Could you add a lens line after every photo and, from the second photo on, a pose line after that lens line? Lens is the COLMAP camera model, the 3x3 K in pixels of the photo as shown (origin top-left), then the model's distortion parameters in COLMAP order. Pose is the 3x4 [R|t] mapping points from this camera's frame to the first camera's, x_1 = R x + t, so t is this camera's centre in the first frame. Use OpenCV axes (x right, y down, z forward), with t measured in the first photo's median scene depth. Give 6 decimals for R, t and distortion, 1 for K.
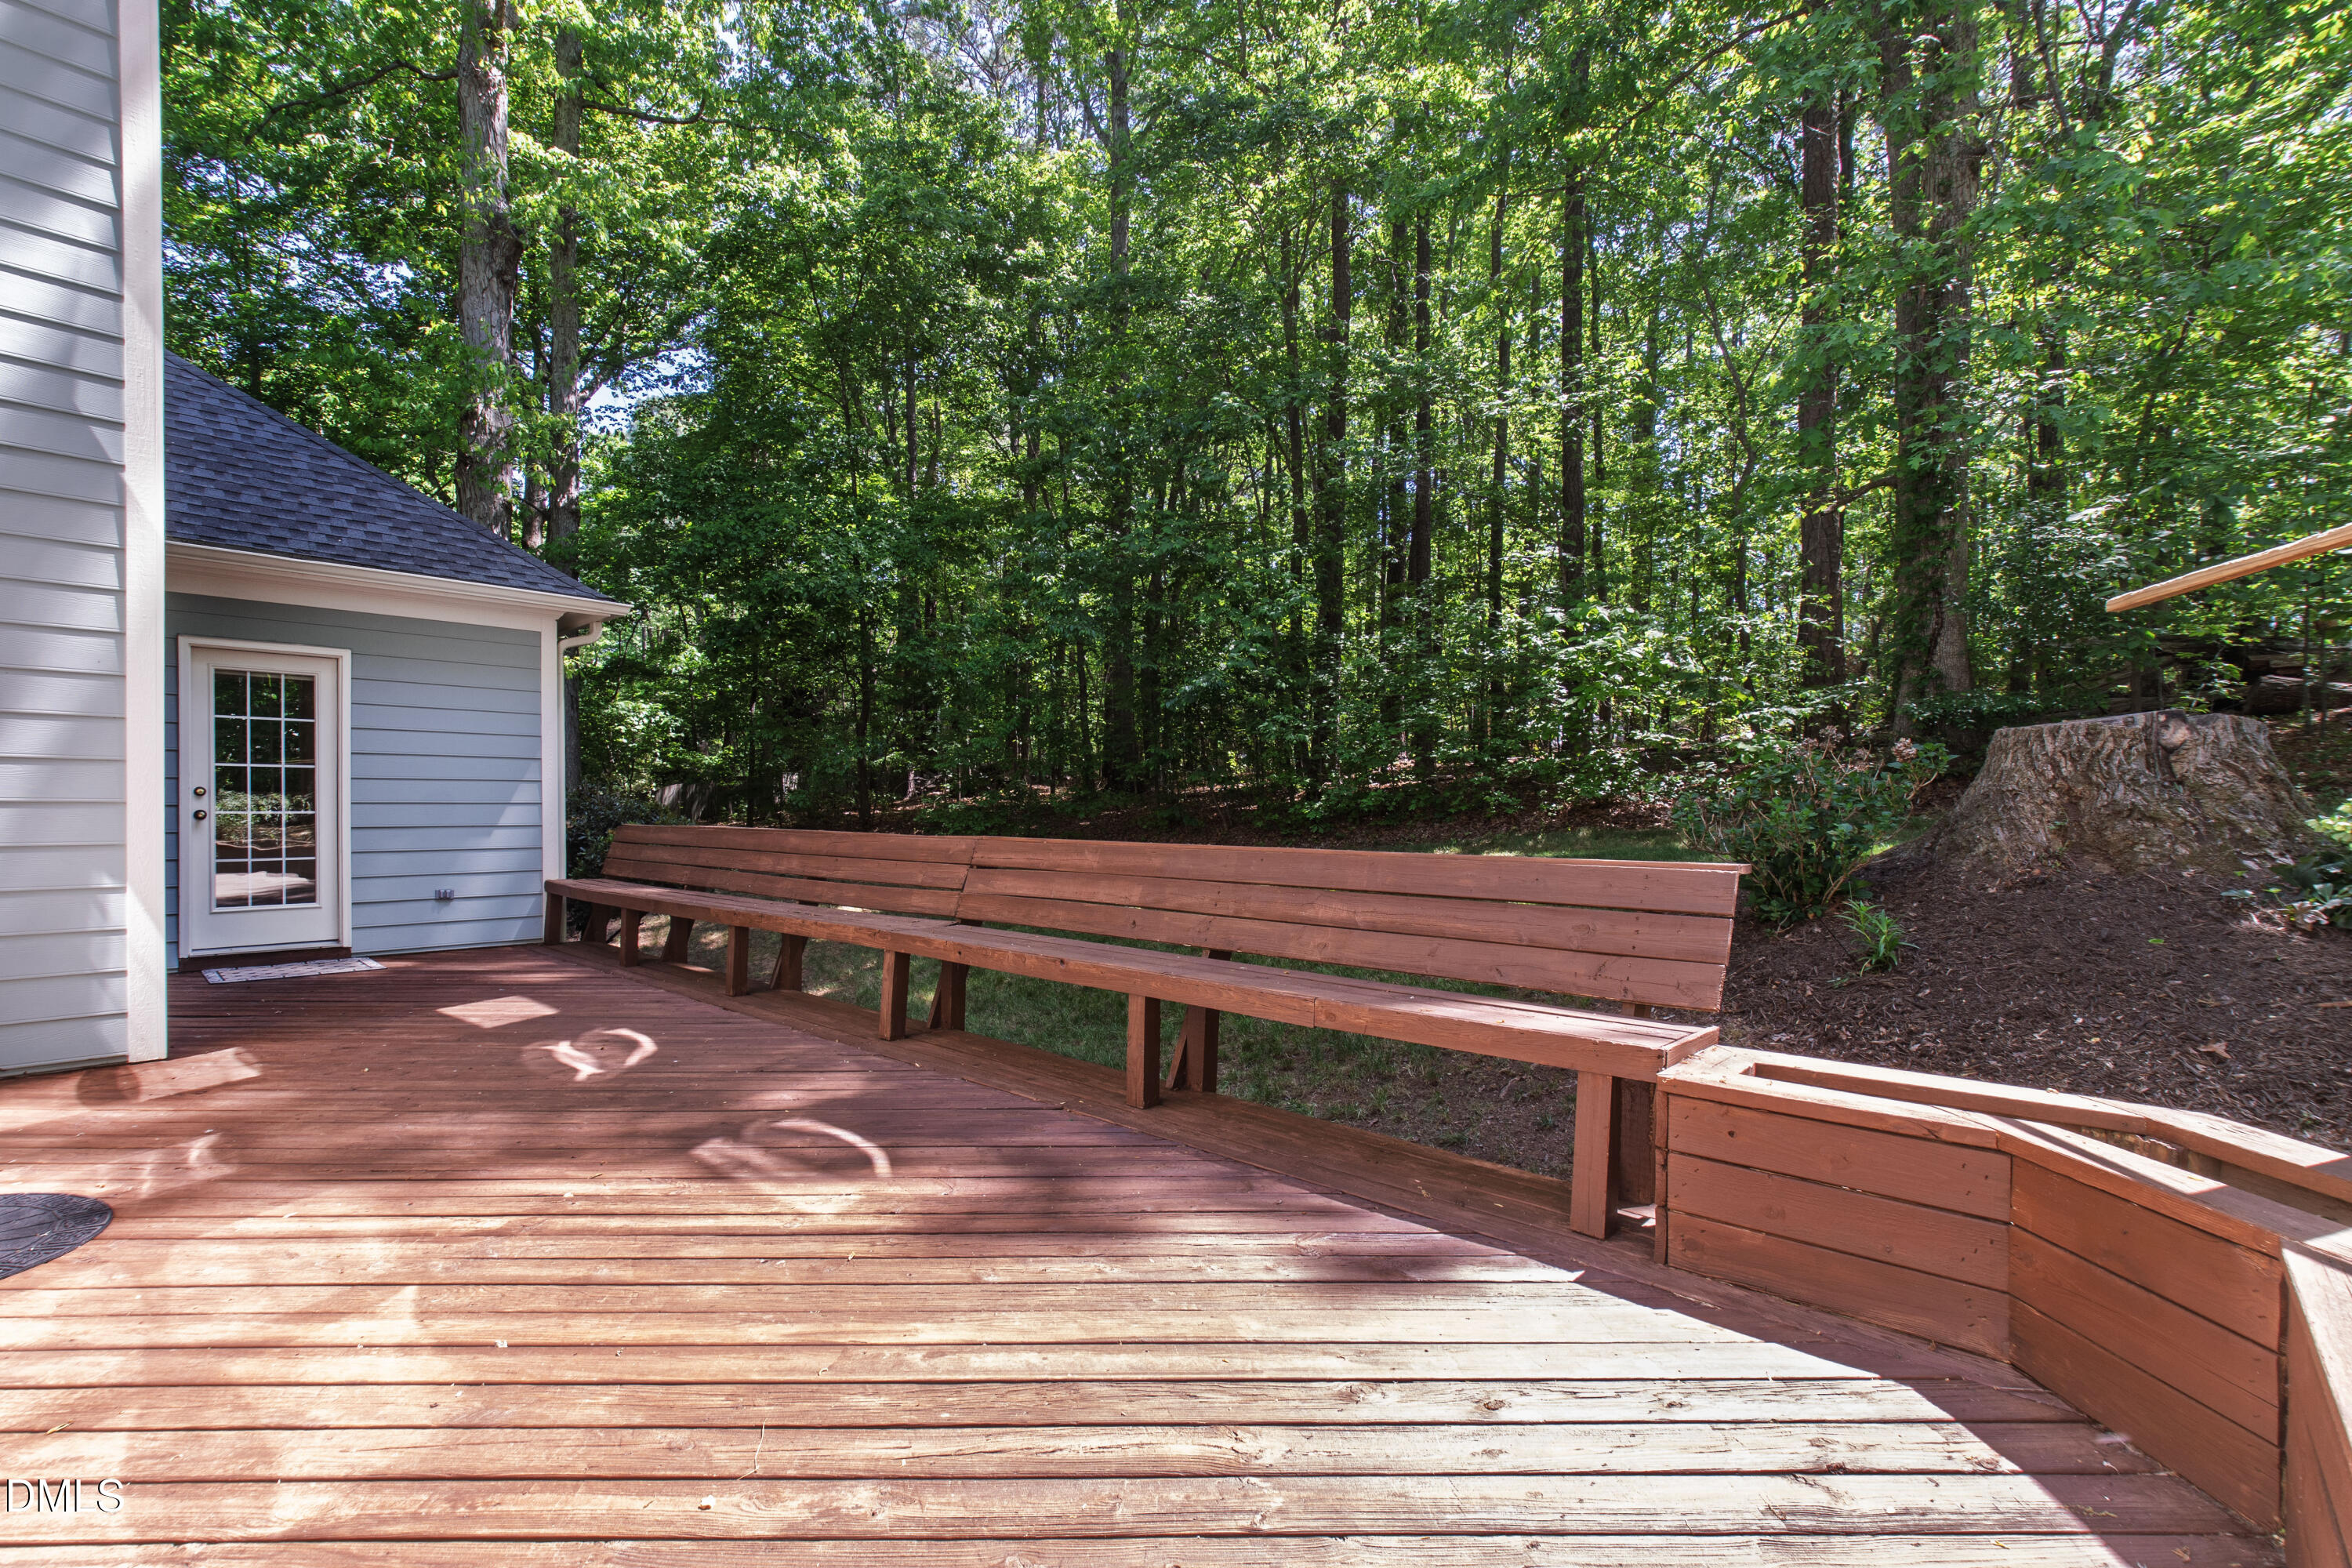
lens RADIAL K [[1051.9, 0, 1176.0], [0, 1051.9, 784.0], [0, 0, 1]] dist [0.017254, 0.000257]
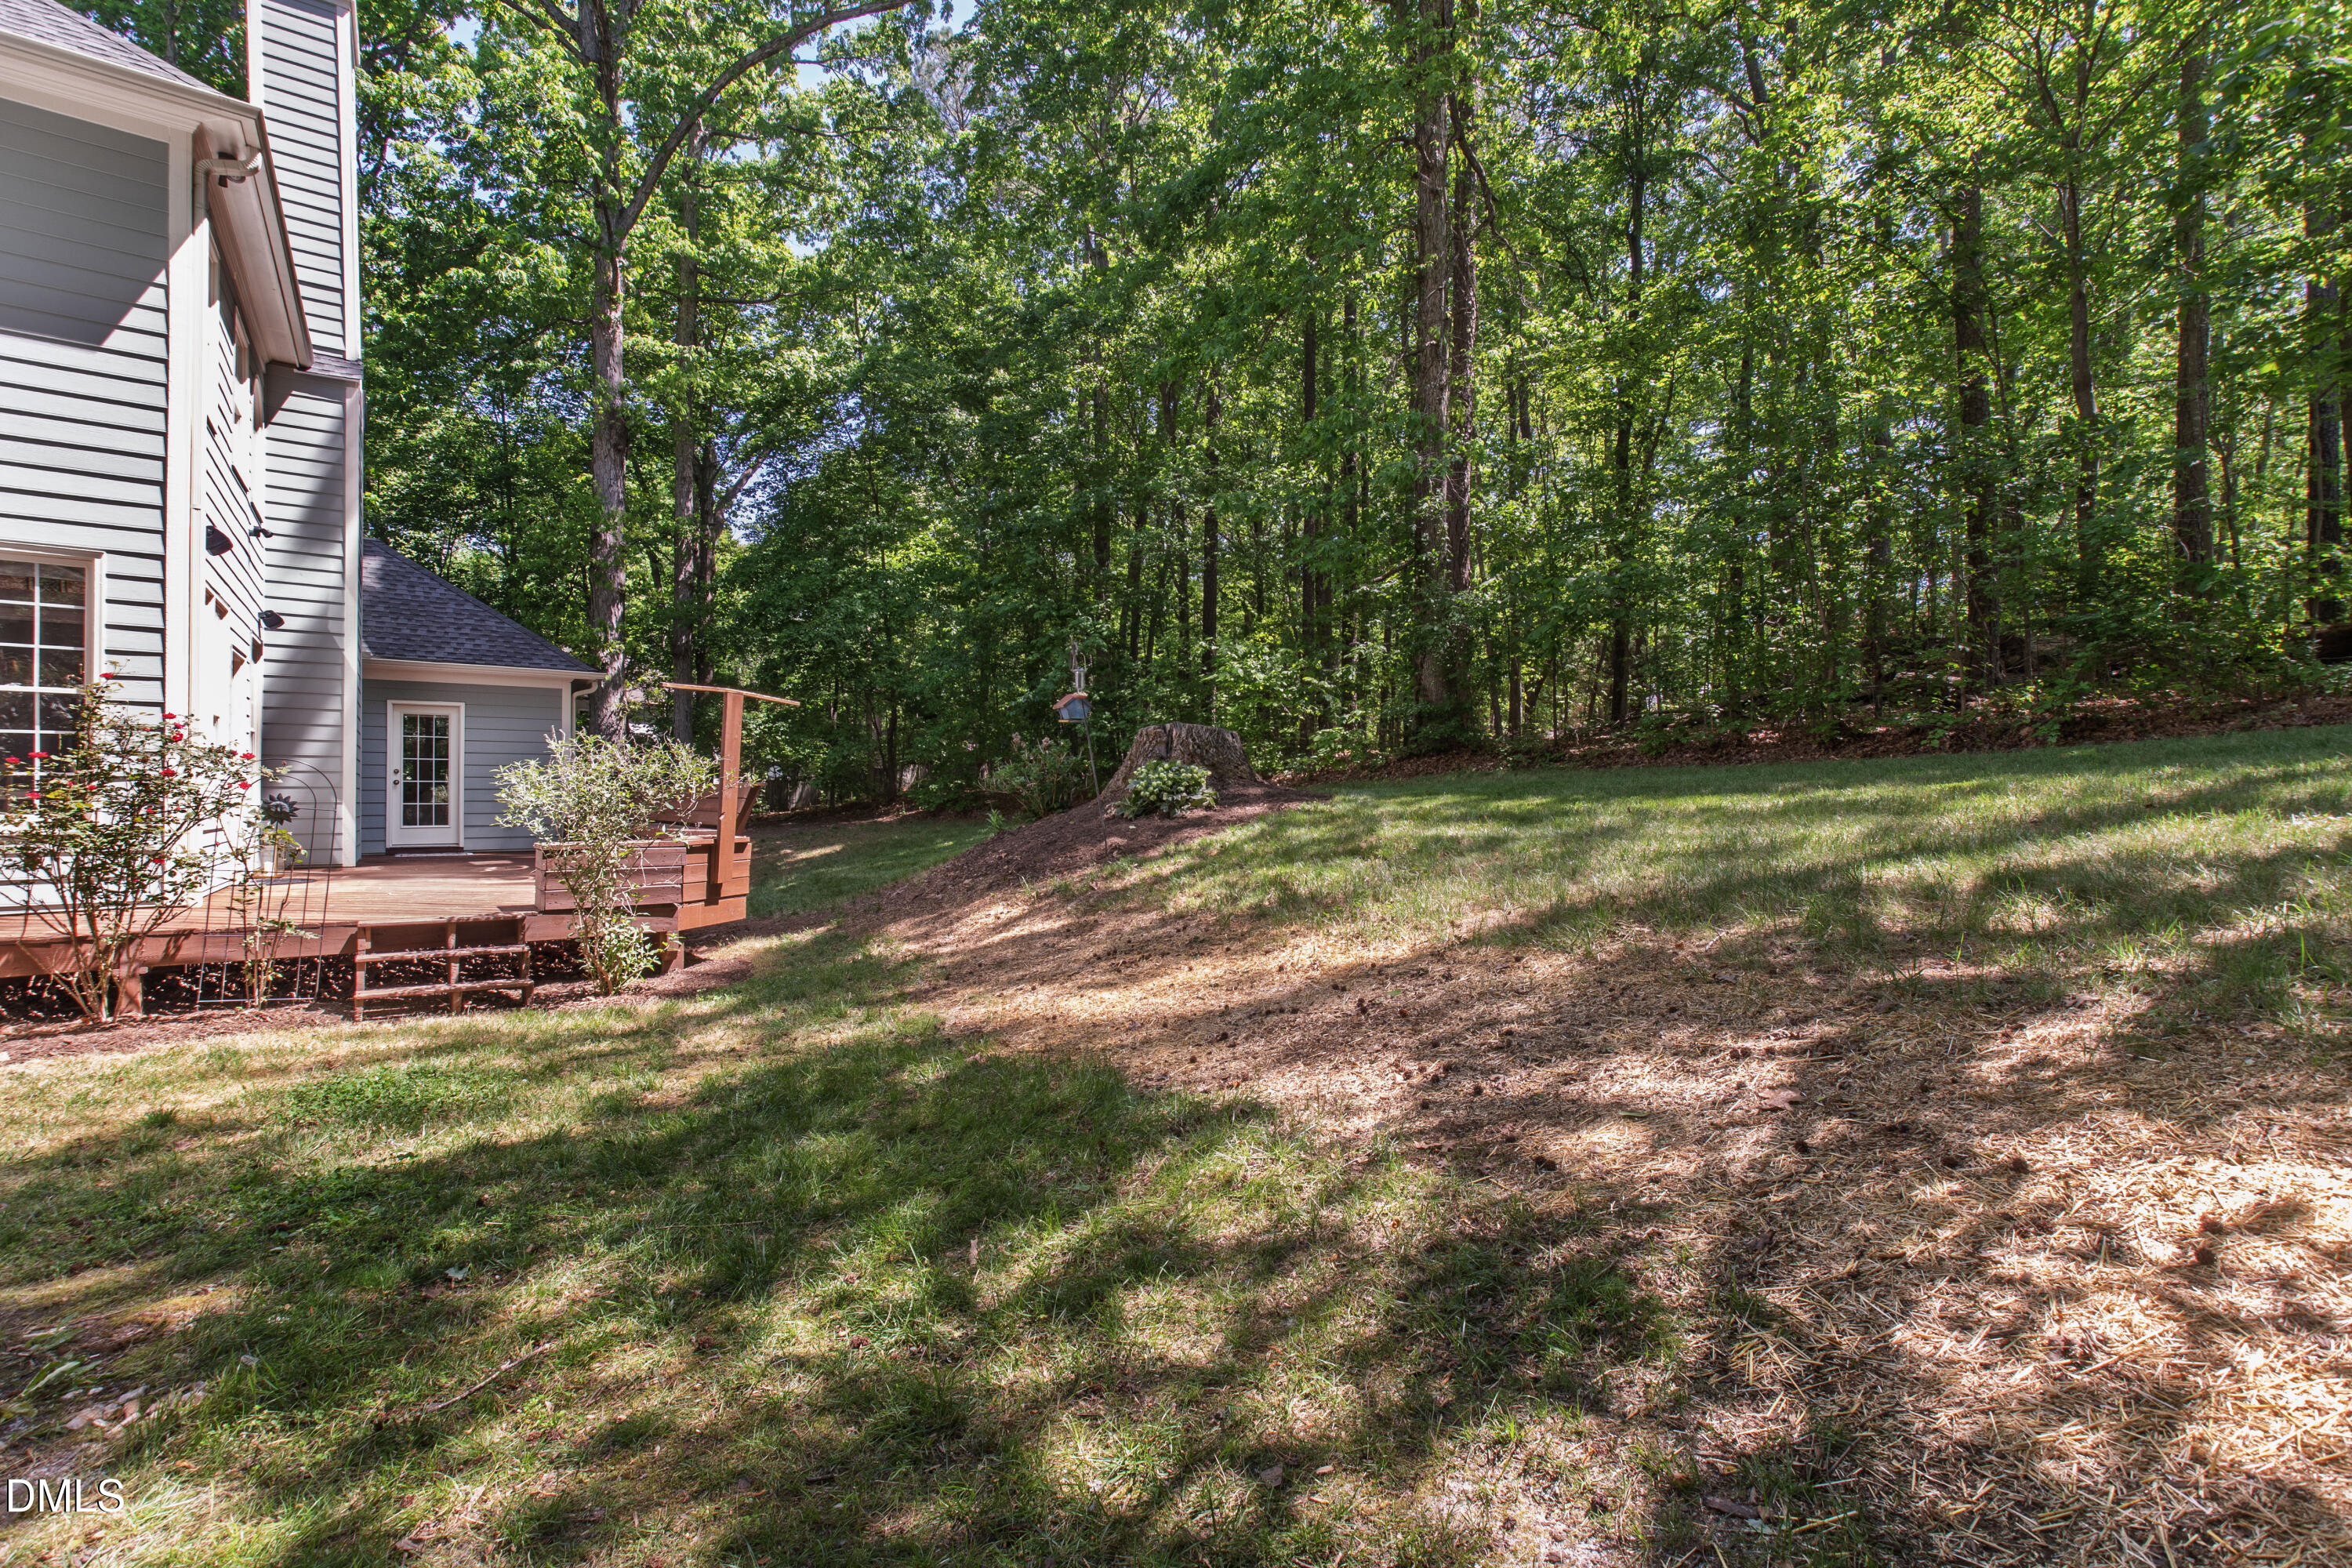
lens RADIAL K [[1051.9, 0, 1176.0], [0, 1051.9, 784.0], [0, 0, 1]] dist [0.017254, 0.000257]
pose [[0.983782, 0.000852, -0.179364, 0.968656], [-0.002581, 0.999952, -0.009411, 0.048159], [0.179347, 0.009721, 0.983738, -0.787973]]
